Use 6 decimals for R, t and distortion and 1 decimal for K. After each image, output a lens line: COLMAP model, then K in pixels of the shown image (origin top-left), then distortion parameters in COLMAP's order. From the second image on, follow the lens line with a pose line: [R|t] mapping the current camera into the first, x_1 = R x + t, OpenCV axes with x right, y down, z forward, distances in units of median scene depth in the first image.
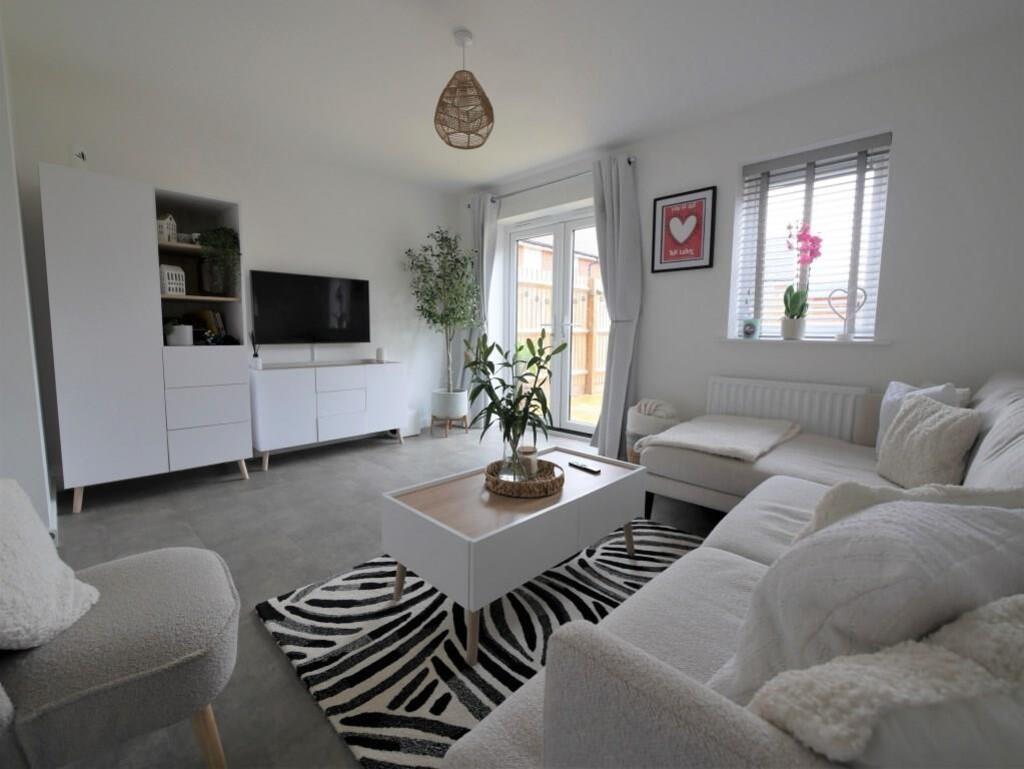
lens RADIAL K [[439.4, 0, 494.4], [0, 439.4, 380.1], [0, 0, 1]] dist [0.002464, 0.000138]
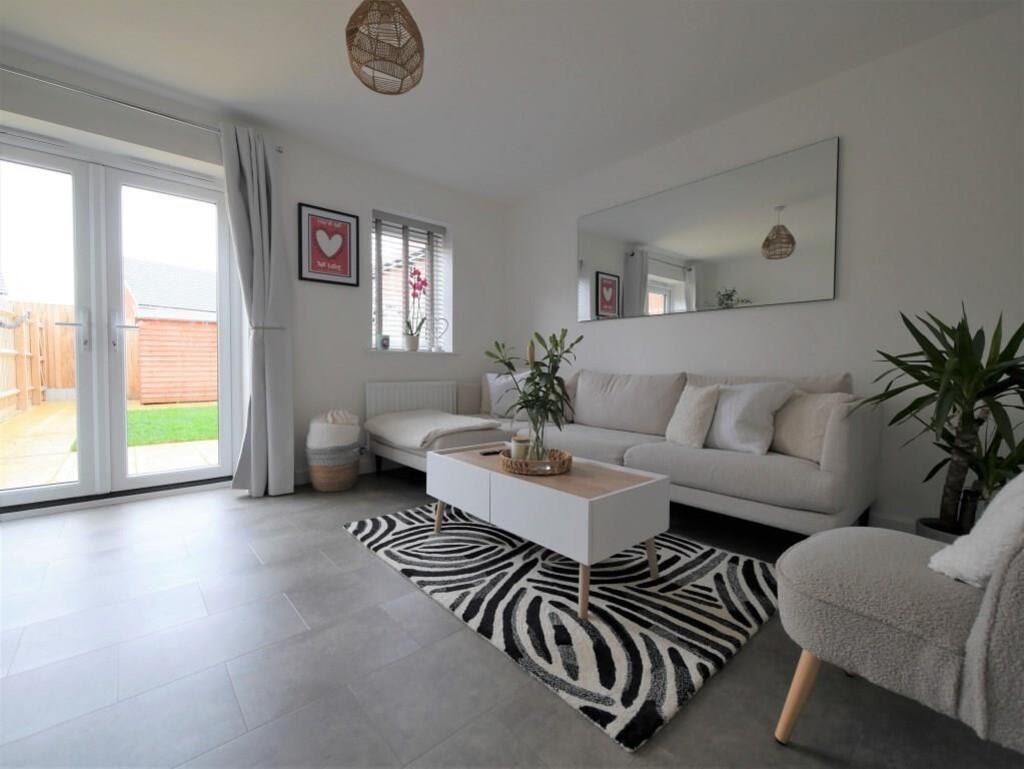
lens RADIAL K [[439.4, 0, 494.4], [0, 439.4, 380.1], [0, 0, 1]] dist [0.002464, 0.000138]
pose [[0.079331, -0.044461, 0.995856, -1.108810], [0.104967, 0.993824, 0.036009, -0.037998], [-0.991306, 0.101675, 0.083508, 1.050803]]
